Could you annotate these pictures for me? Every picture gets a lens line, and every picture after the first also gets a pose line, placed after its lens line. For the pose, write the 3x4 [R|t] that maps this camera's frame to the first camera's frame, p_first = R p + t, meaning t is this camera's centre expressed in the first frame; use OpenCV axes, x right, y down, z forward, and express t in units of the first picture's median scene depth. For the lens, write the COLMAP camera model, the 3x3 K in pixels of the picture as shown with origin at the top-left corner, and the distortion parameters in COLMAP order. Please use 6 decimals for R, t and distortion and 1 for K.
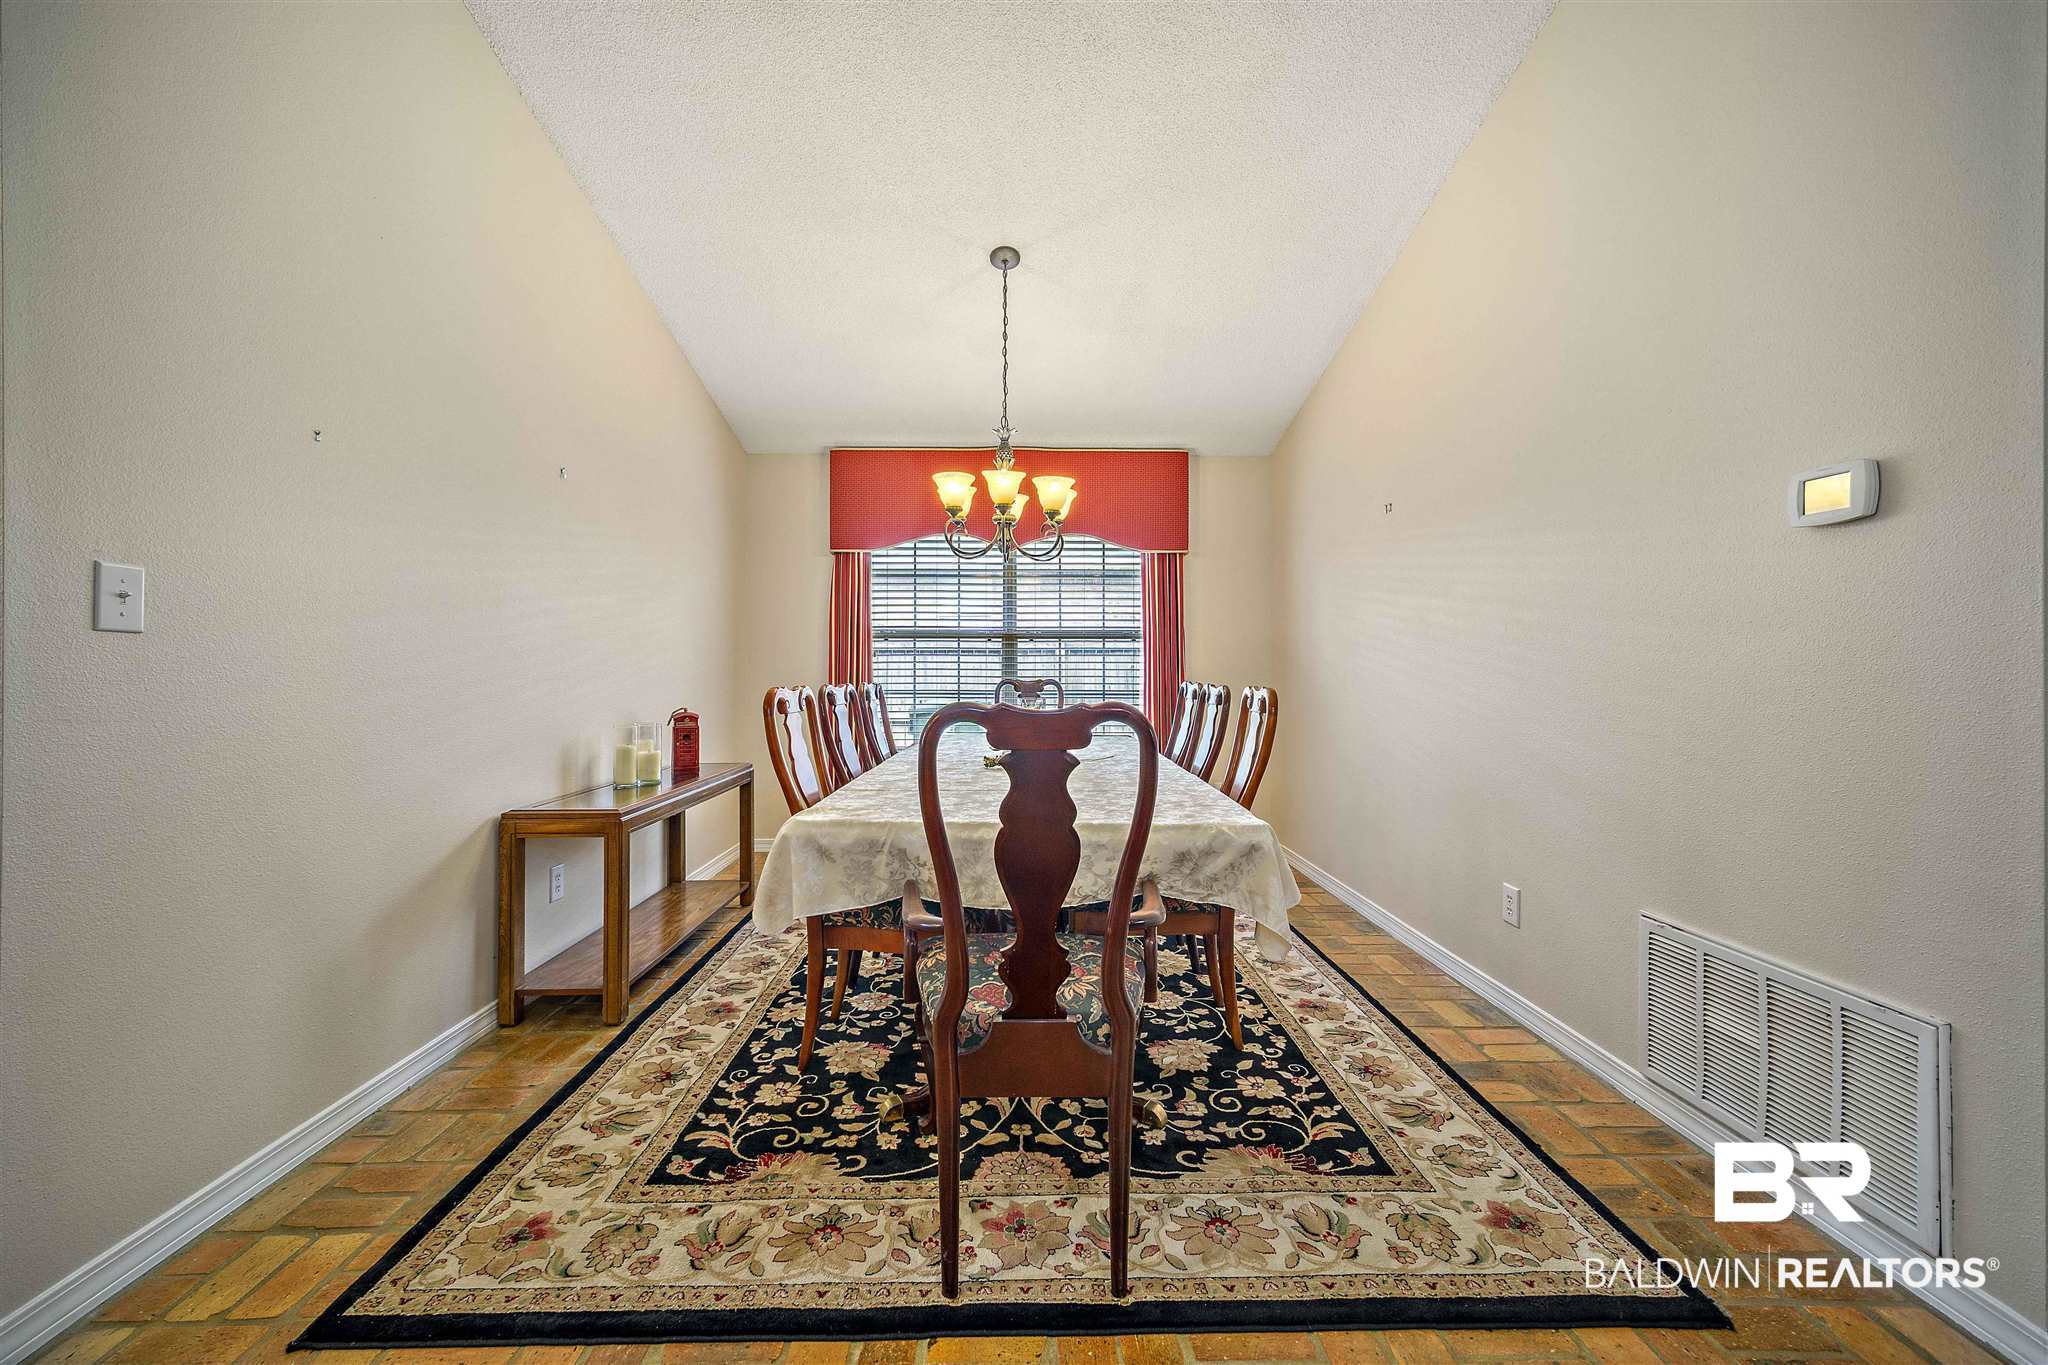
lens RADIAL K [[798.1, 0, 1024.7], [0, 798.1, 673.9], [0, 0, 1]] dist [0.001728, 0.000081]
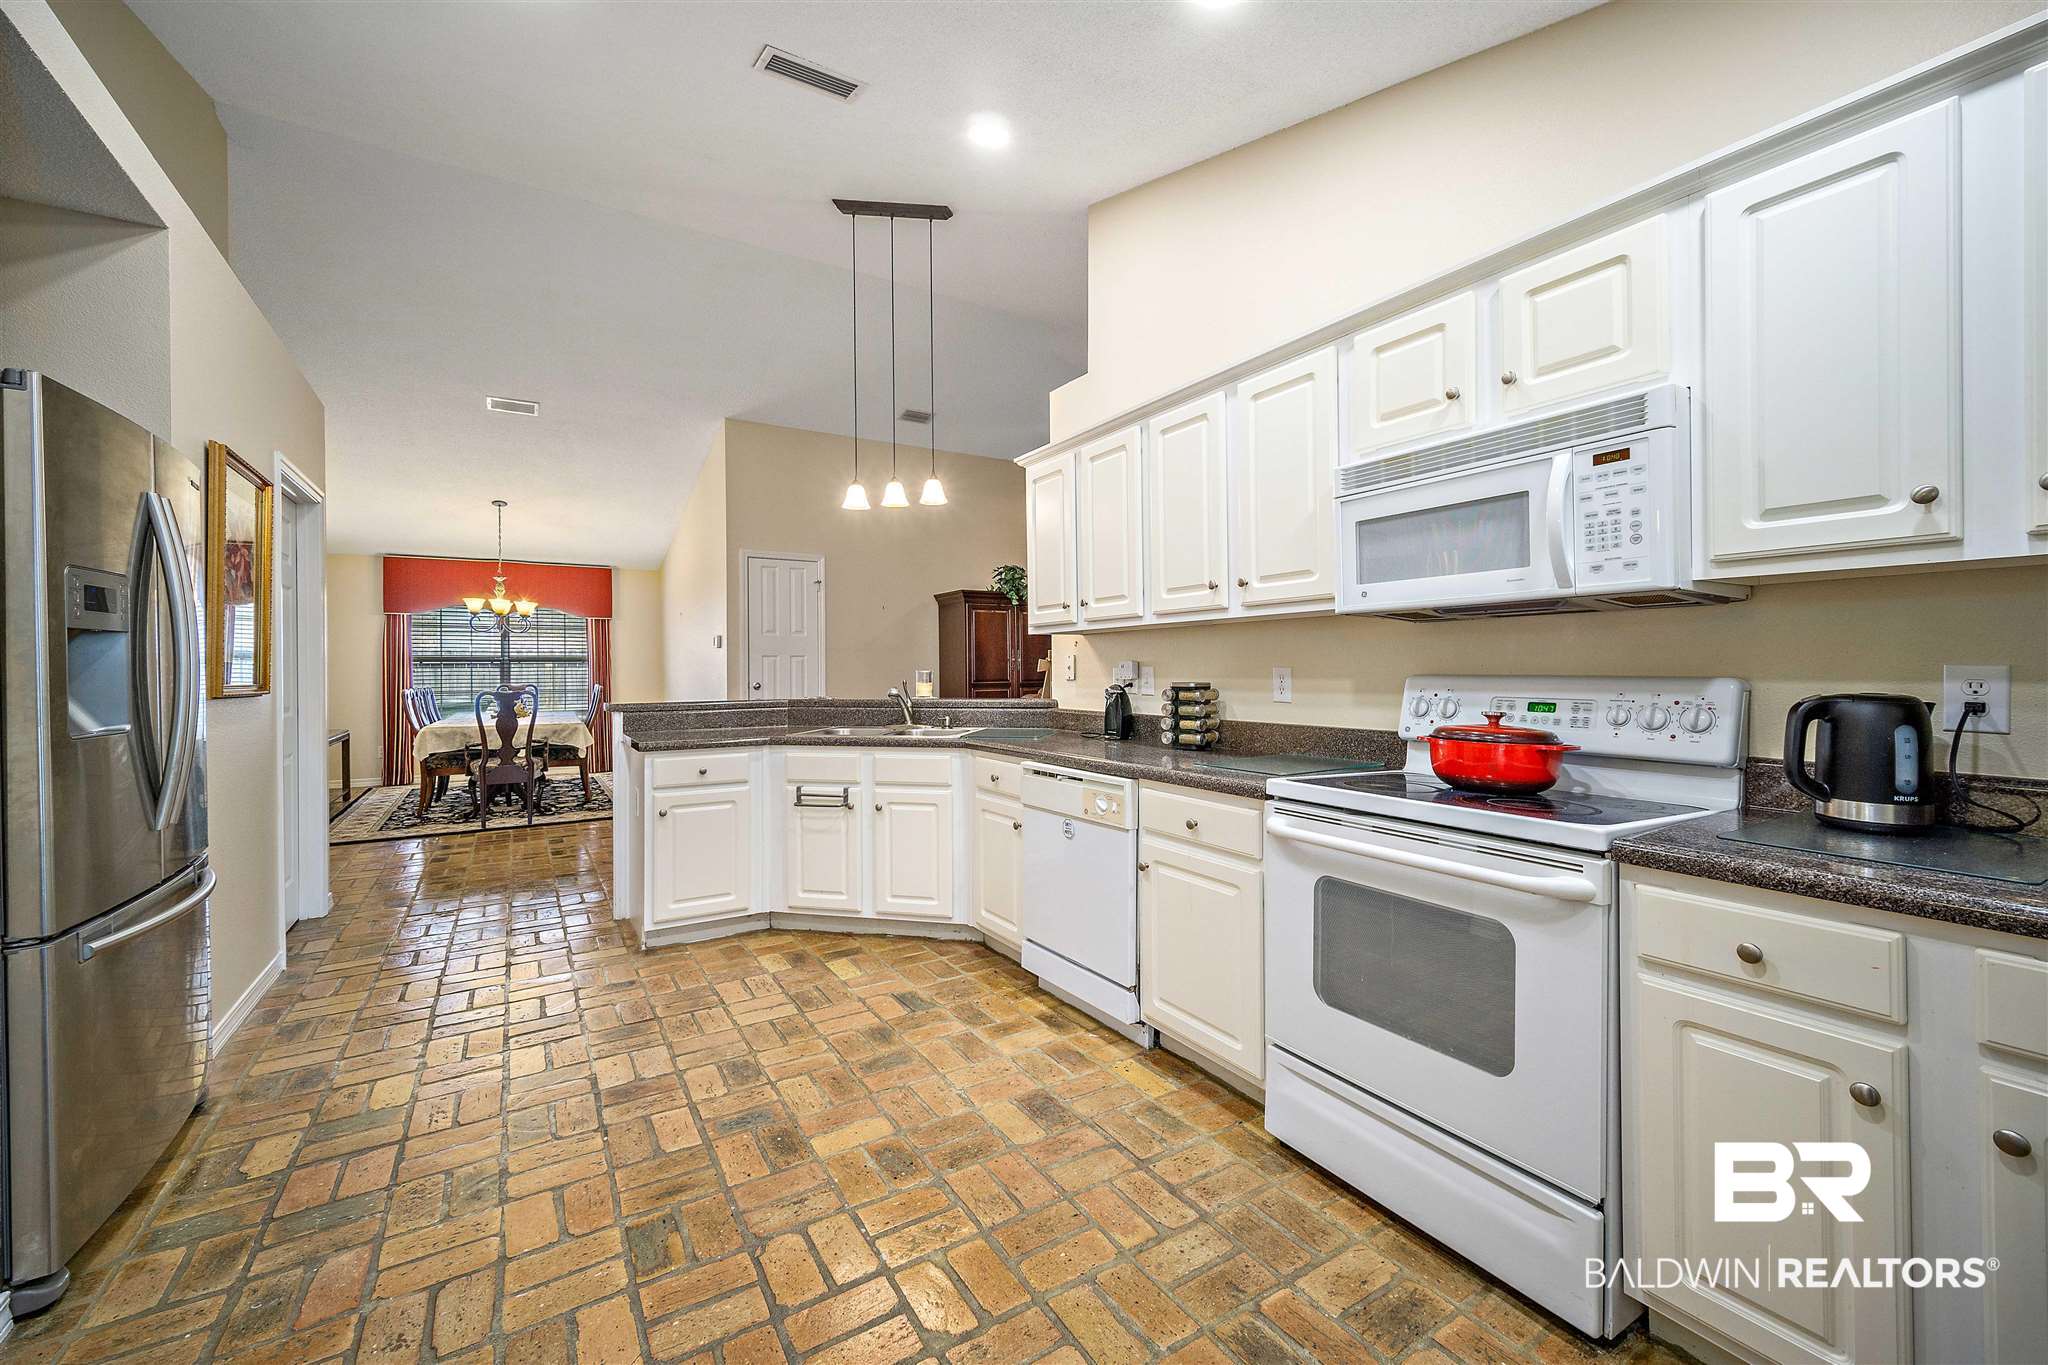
lens RADIAL K [[798.1, 0, 1030.4], [0, 798.1, 671.0], [0, 0, 1]] dist [0.001728, 0.000081]
pose [[0.852916, -0.011849, 0.521914, 0.052478], [0.010854, 0.999929, 0.004963, -0.018852], [-0.521936, 0.001432, 0.852984, -1.259575]]
